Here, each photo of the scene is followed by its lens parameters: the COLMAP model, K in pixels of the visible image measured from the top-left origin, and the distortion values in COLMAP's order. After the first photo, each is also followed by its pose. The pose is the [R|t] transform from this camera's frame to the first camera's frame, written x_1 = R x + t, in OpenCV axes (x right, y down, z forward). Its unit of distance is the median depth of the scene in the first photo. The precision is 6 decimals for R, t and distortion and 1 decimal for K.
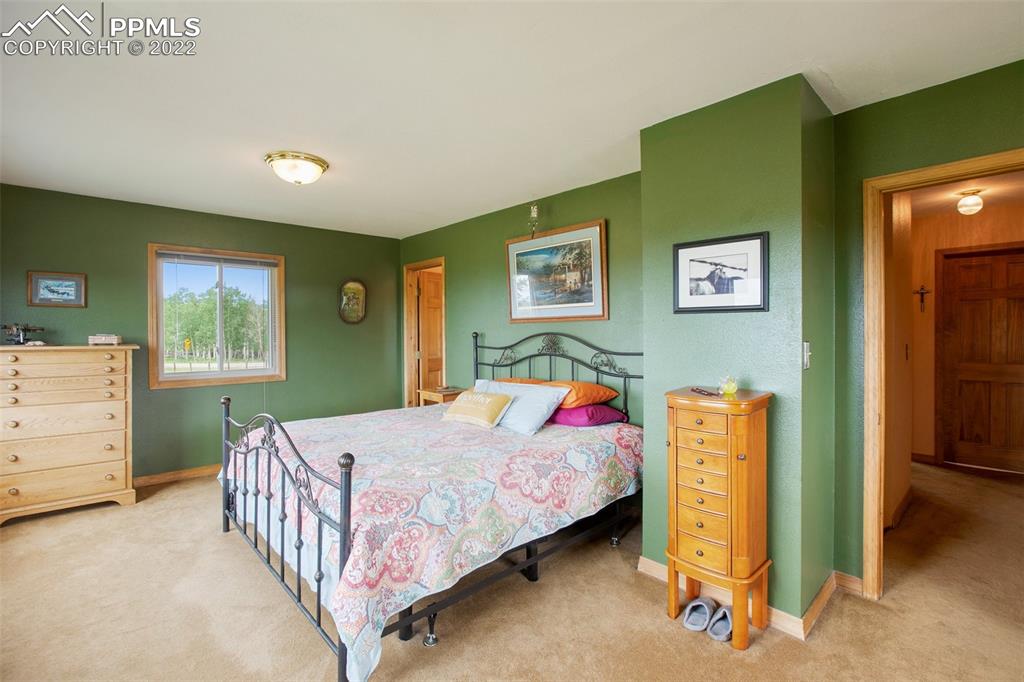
lens RADIAL K [[467.6, 0, 512.0], [0, 467.6, 339.5], [0, 0, 1]] dist [-0.029604, 0.000464]
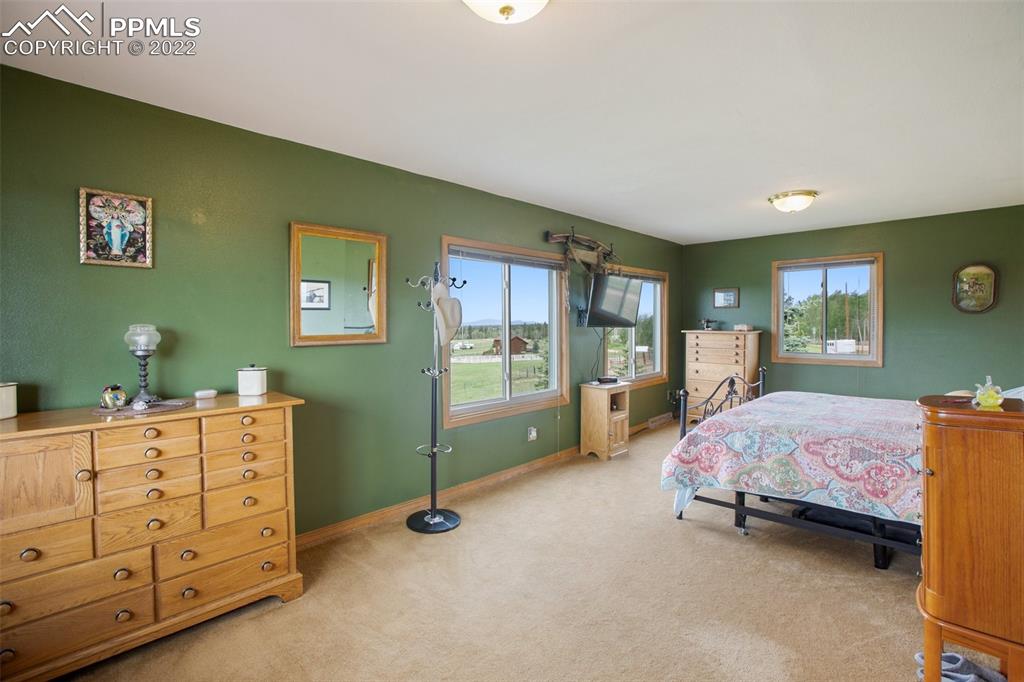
lens RADIAL K [[467.6, 0, 511.6], [0, 467.6, 335.0], [0, 0, 1]] dist [-0.029604, 0.000464]
pose [[0.062374, 0.026821, -0.997692, 0.797008], [-0.010792, 0.999599, 0.026197, -0.008118], [0.997994, 0.009133, 0.062639, 0.102639]]
